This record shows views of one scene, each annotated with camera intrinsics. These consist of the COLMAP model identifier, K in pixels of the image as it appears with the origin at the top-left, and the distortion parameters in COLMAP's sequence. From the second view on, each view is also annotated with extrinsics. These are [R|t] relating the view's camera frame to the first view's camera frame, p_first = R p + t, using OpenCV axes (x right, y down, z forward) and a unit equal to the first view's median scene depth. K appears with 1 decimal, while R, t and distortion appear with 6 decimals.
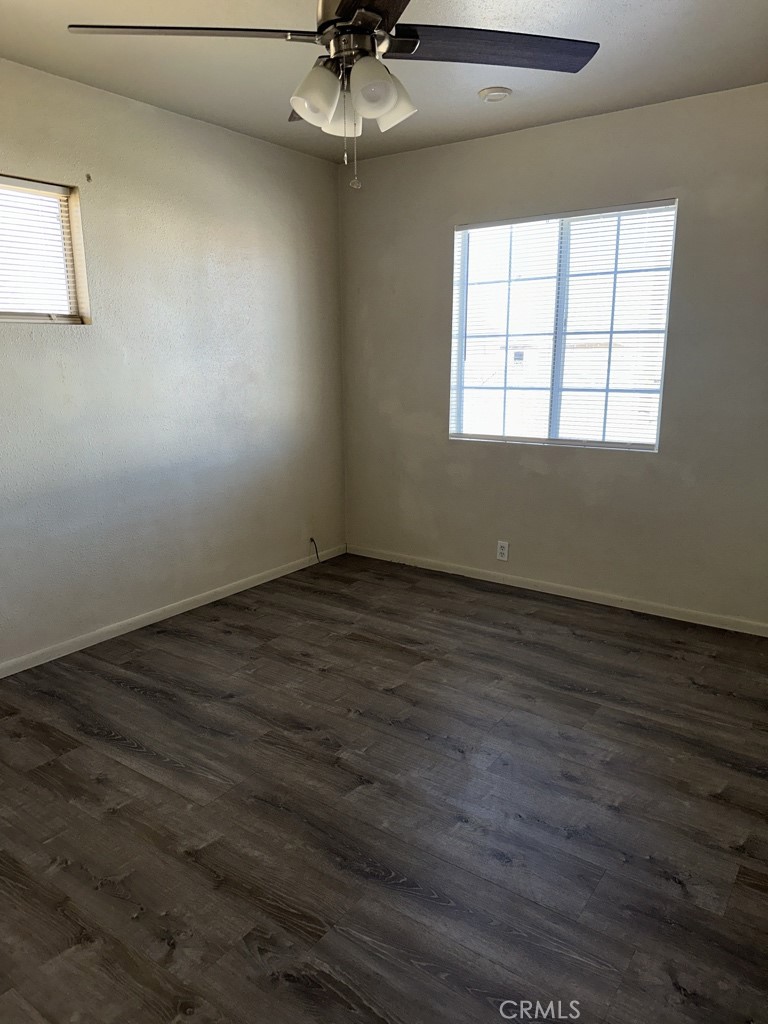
lens RADIAL K [[707.4, 0, 387.1], [0, 707.4, 505.2], [0, 0, 1]] dist [-0.005599, -0.013157]
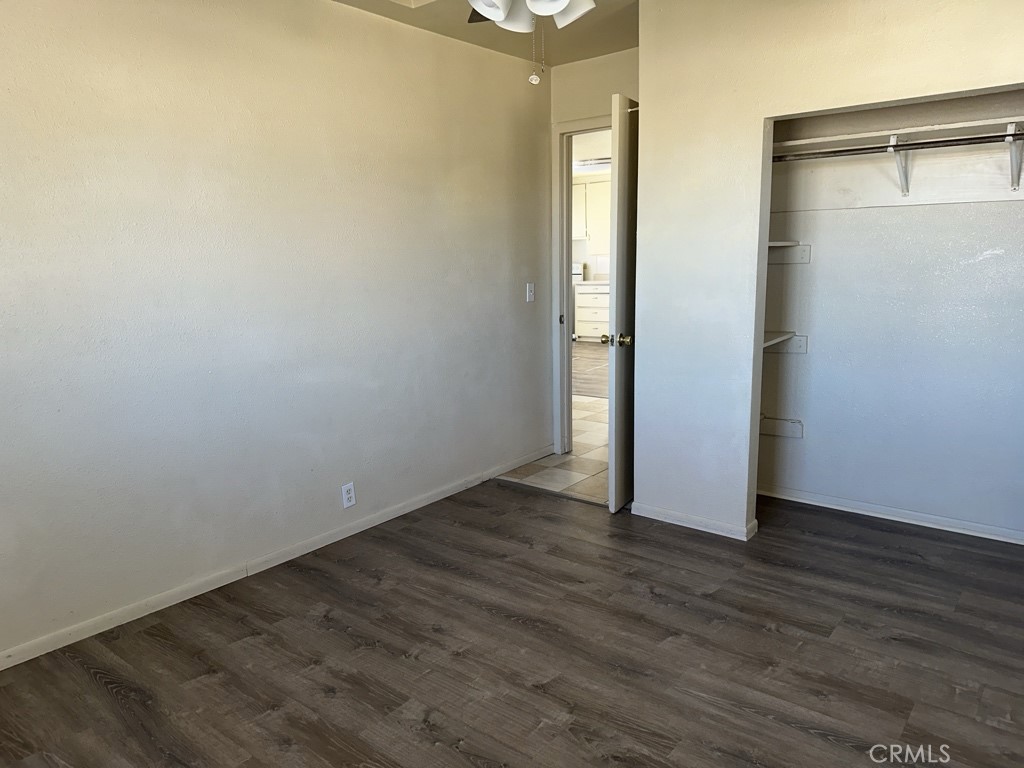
lens RADIAL K [[707.4, 0, 510.8], [0, 707.4, 384.1], [0, 0, 1]] dist [-0.005599, -0.013157]
pose [[-0.997130, 0.012532, 0.074667, -0.069849], [0.040340, 0.922502, 0.383879, -0.379548], [-0.064070, 0.385789, -0.920359, 1.767216]]
